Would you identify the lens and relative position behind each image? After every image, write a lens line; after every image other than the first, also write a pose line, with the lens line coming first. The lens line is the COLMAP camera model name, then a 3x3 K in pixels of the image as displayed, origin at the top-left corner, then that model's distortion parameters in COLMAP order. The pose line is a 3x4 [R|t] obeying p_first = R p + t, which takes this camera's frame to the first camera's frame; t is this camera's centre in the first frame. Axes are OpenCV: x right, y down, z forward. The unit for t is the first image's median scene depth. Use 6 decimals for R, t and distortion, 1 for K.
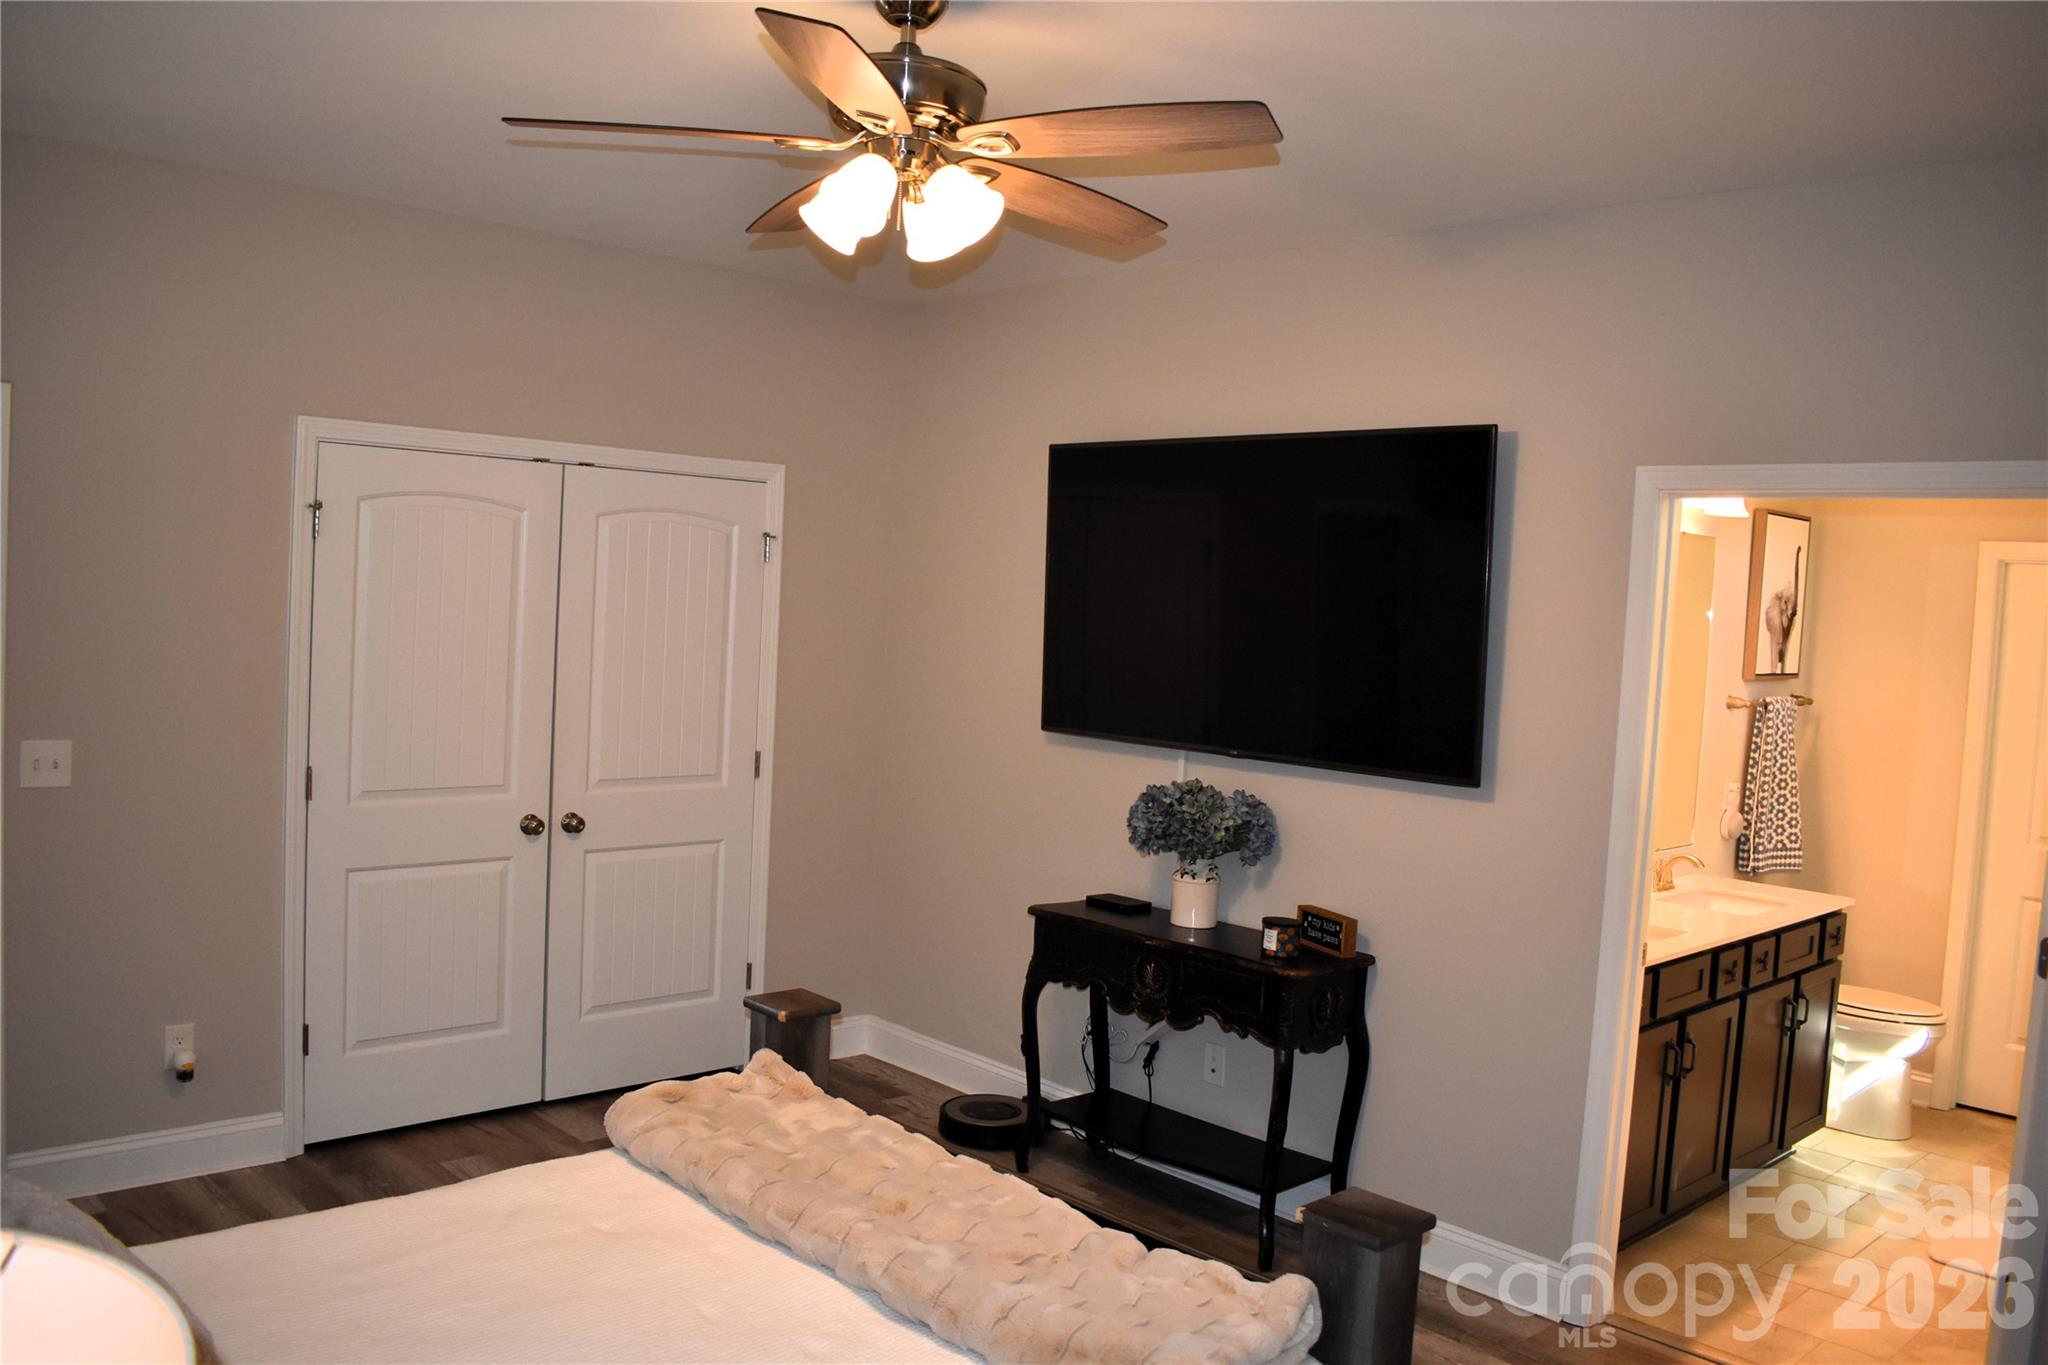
lens RADIAL K [[1589.1, 0, 1024.0], [0, 1589.1, 682.5], [0, 0, 1]] dist [-0.097255, 0.009750]
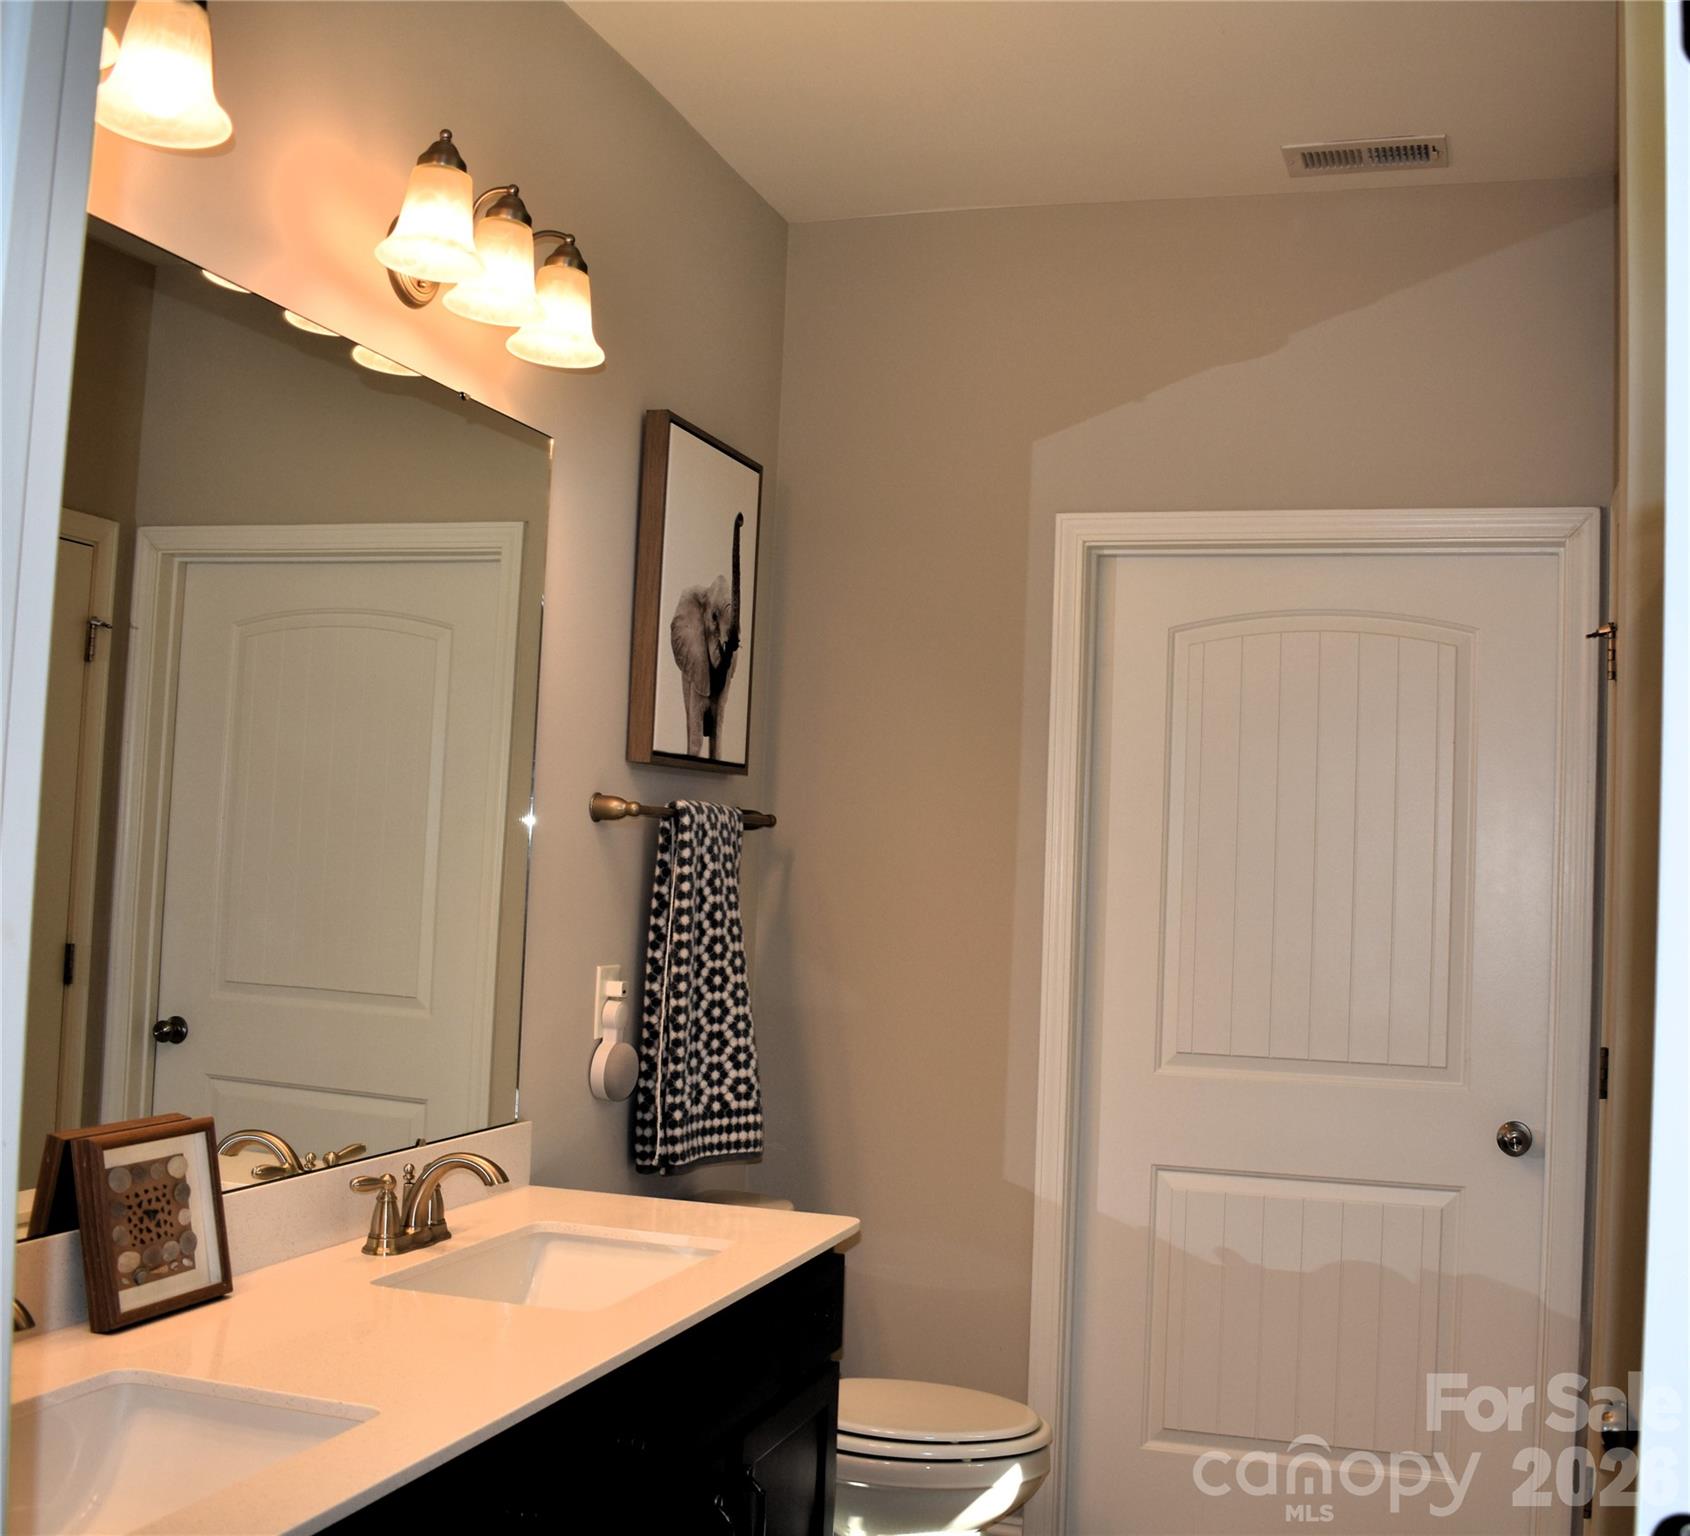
lens RADIAL K [[2012.2, 0, 845.0], [0, 2012.2, 768.0], [0, 0, 1]] dist [-0.001963, -0.003363]
pose [[0.886439, -0.000142, 0.462845, 0.231602], [0.032179, 0.997599, -0.061324, 0.039220], [-0.461725, 0.069254, 0.884316, 0.417090]]
